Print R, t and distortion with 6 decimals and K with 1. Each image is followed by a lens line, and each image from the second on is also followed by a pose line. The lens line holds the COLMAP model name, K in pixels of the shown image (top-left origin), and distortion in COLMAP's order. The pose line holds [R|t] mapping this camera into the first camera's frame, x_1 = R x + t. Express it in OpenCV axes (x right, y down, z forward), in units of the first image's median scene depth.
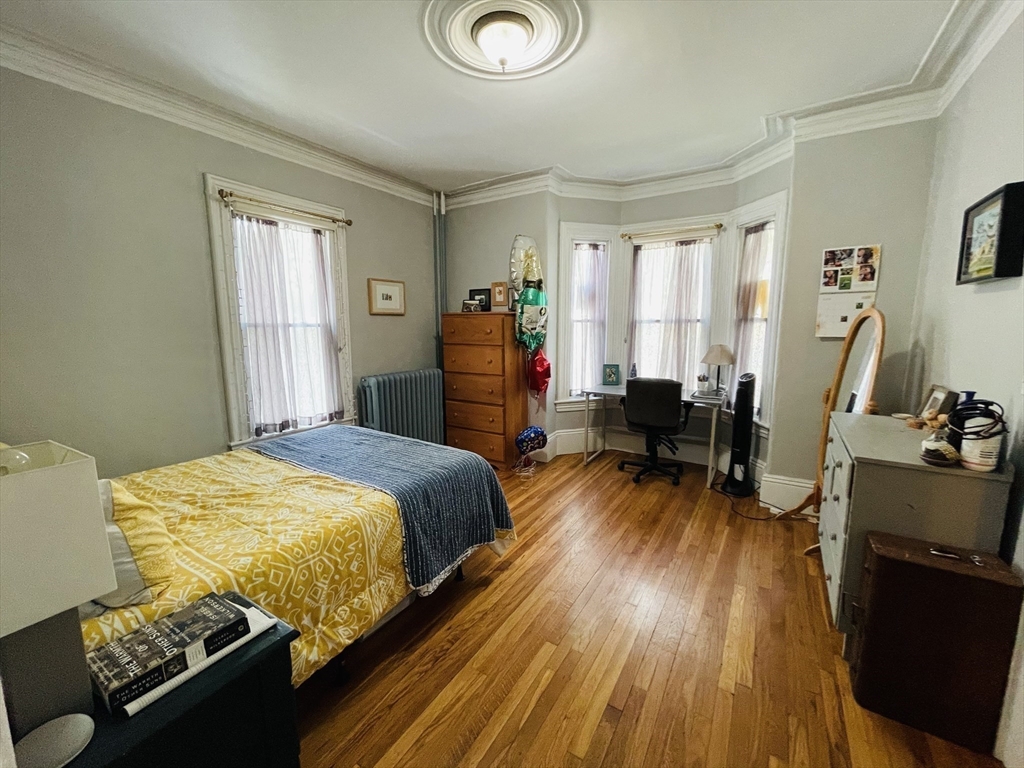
lens RADIAL K [[408.9, 0, 508.0], [0, 408.9, 387.0], [0, 0, 1]] dist [-0.002882, -0.000649]
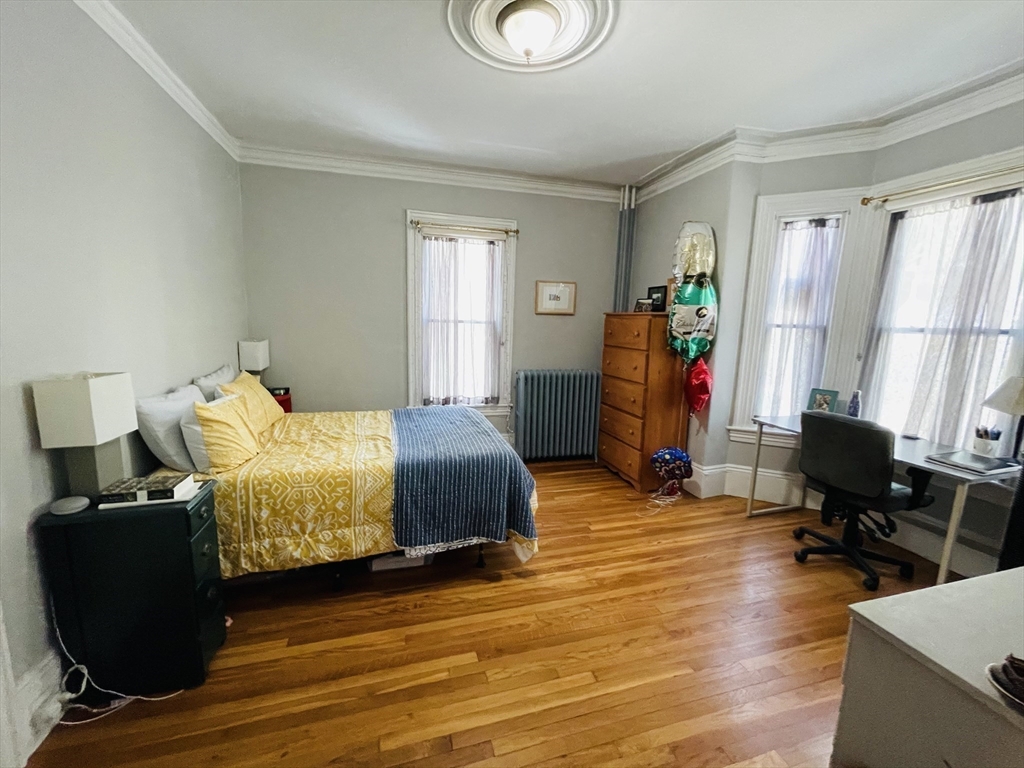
lens RADIAL K [[408.9, 0, 508.0], [0, 408.9, 387.0], [0, 0, 1]] dist [-0.002882, -0.000649]
pose [[0.753876, 0.127459, -0.644535, 0.351023], [-0.127113, 0.990762, 0.047249, -0.028202], [0.644603, 0.046309, 0.763114, 0.141266]]
